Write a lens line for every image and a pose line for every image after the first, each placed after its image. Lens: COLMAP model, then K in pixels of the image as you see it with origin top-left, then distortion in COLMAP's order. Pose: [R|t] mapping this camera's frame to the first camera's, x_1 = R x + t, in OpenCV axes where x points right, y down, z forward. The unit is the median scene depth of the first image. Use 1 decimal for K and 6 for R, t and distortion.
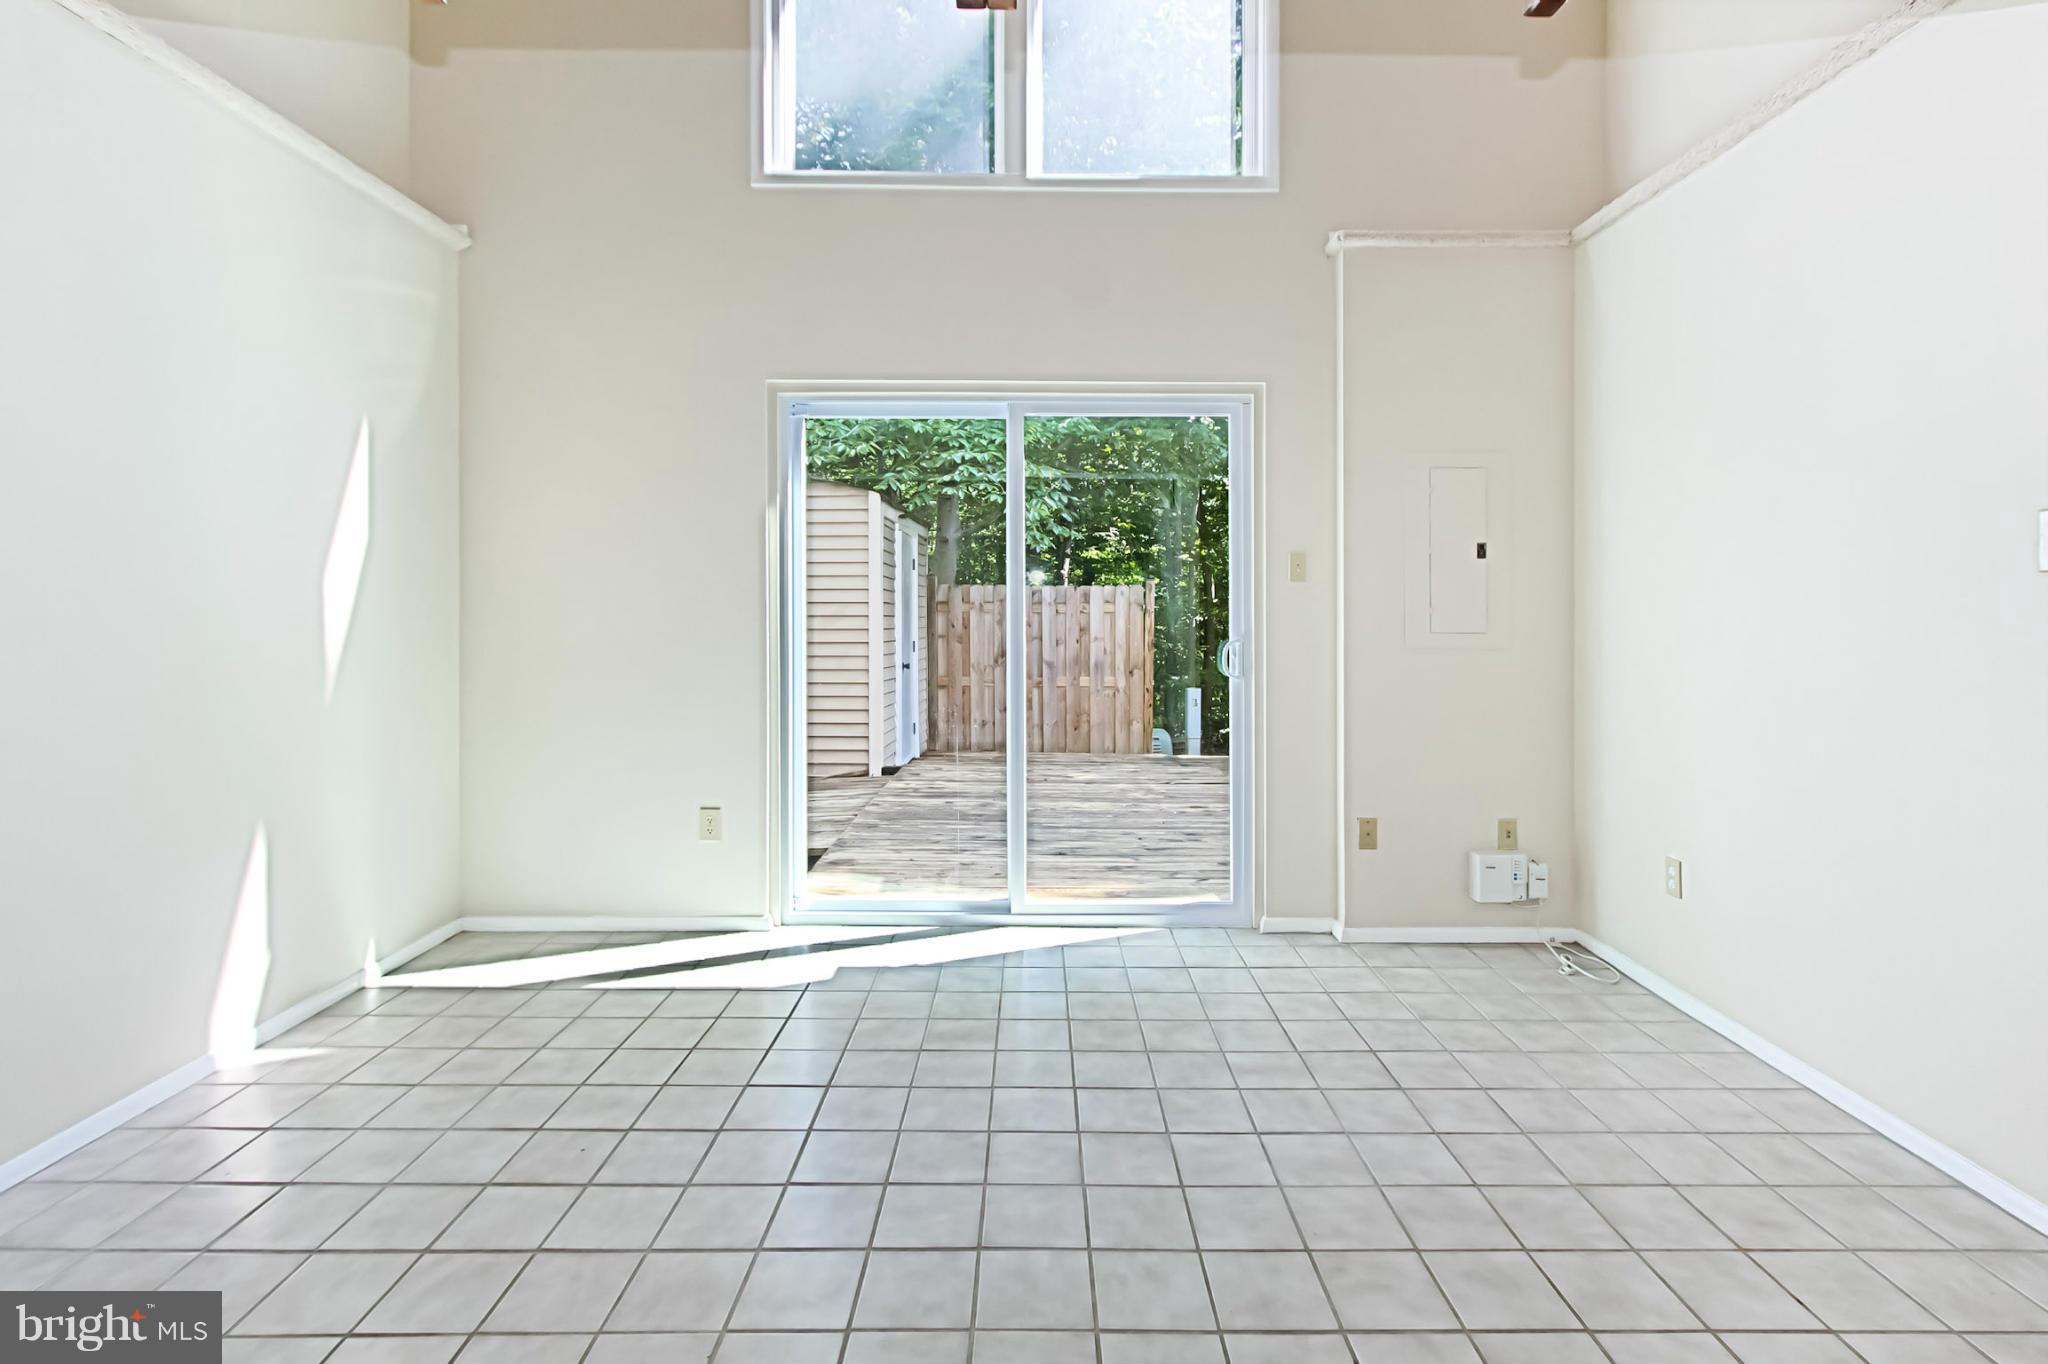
lens RADIAL K [[991.9, 0, 1043.0], [0, 991.9, 603.2], [0, 0, 1]] dist [-0.015217, 0.001995]
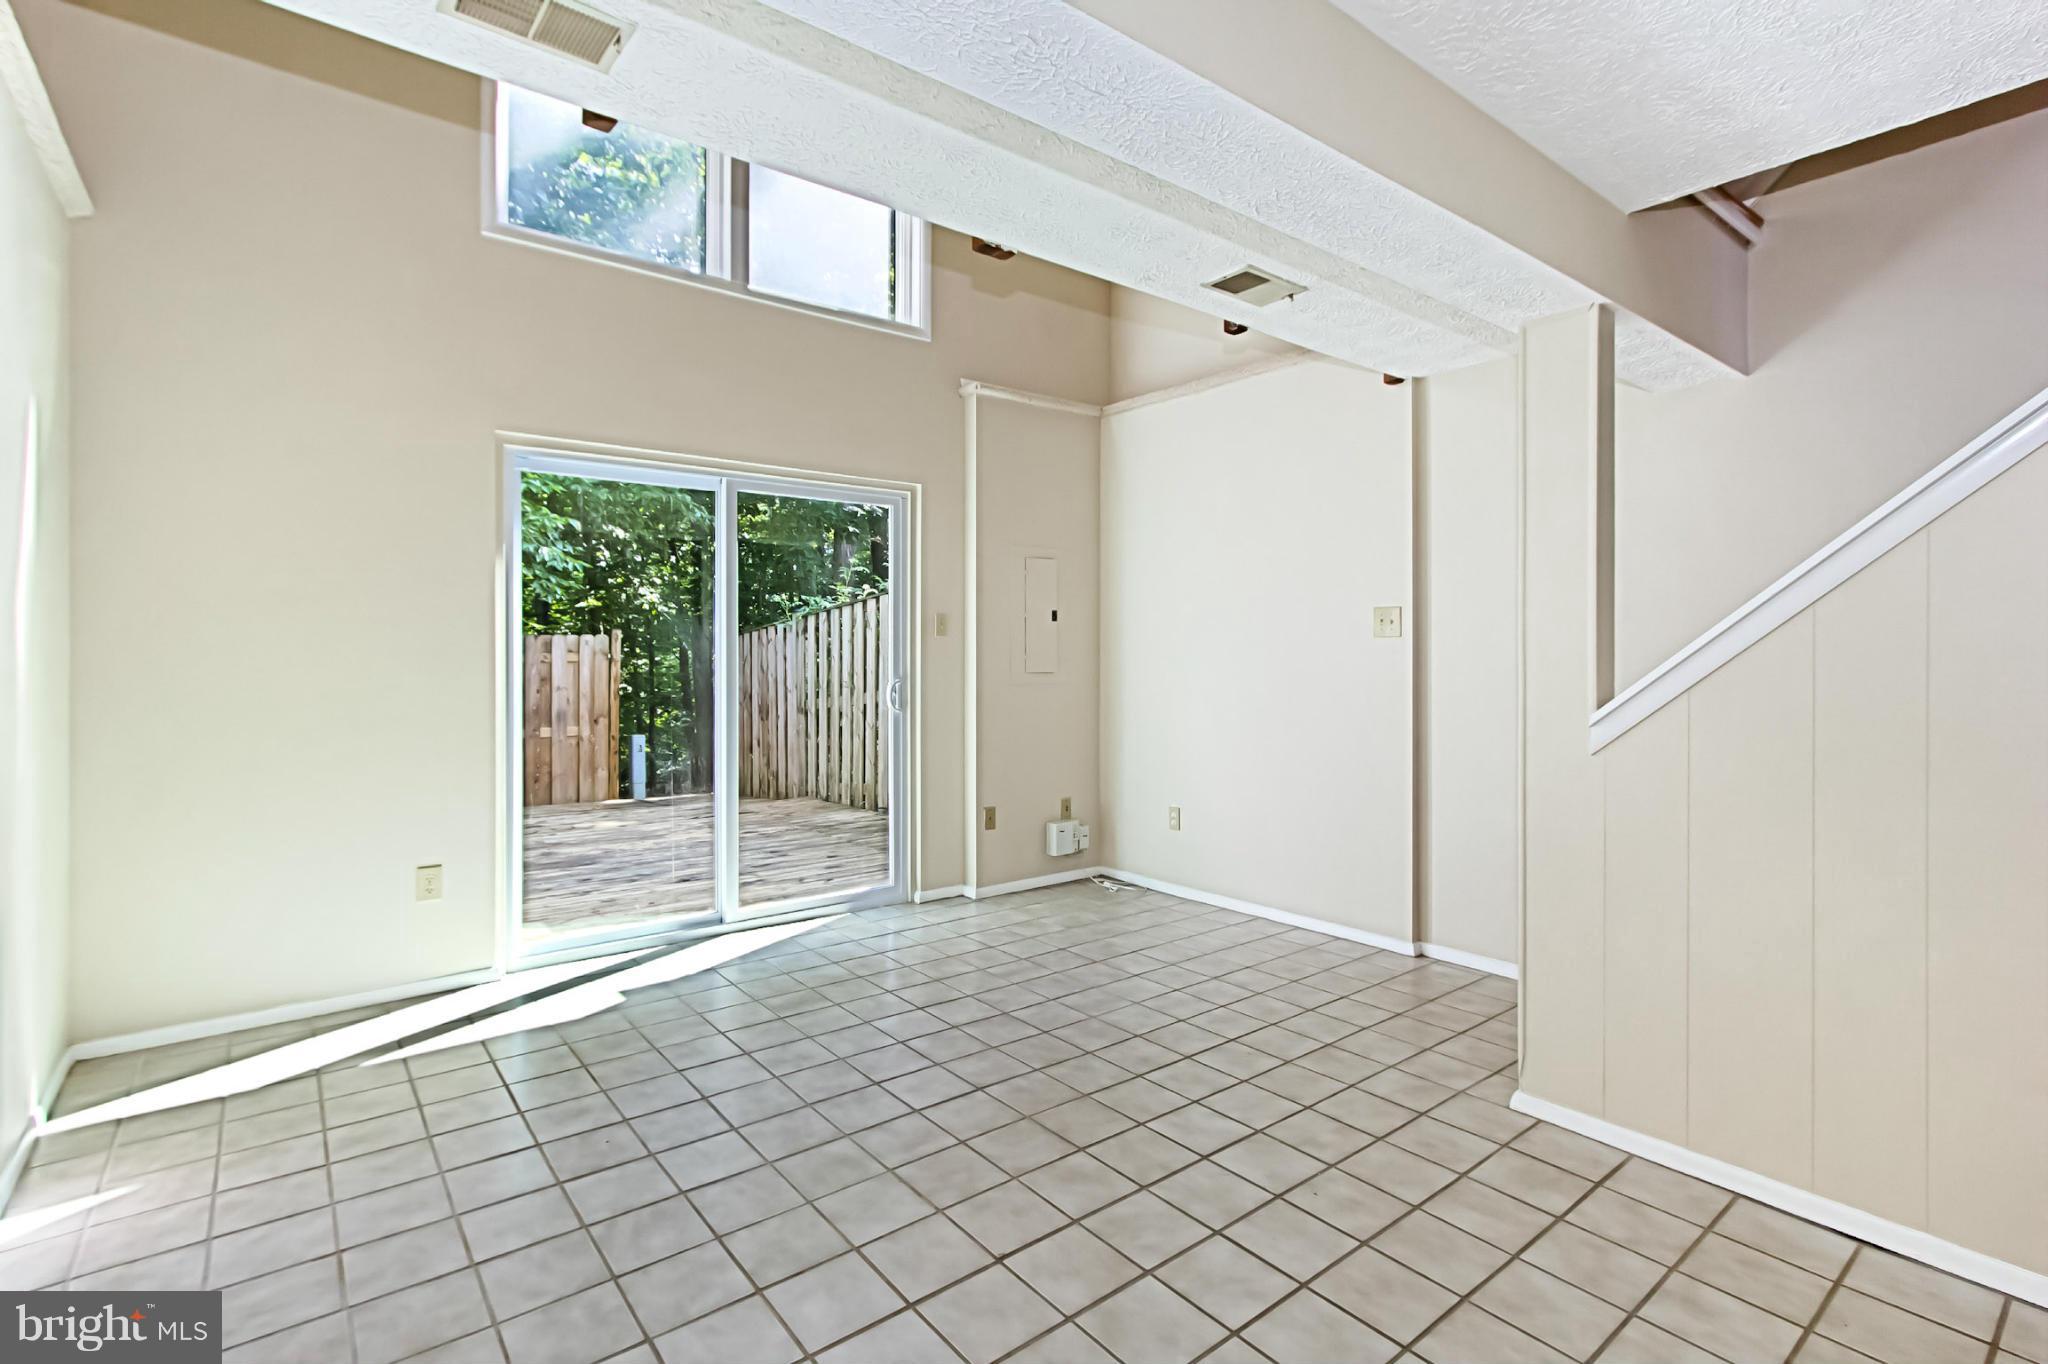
lens RADIAL K [[991.9, 0, 989.5], [0, 991.9, 649.4], [0, 0, 1]] dist [-0.015217, 0.001995]
pose [[0.789019, -0.001635, 0.614366, -0.500856], [0.002715, 0.999996, -0.000824, -0.002504], [-0.614362, 0.002318, 0.789021, -0.093825]]
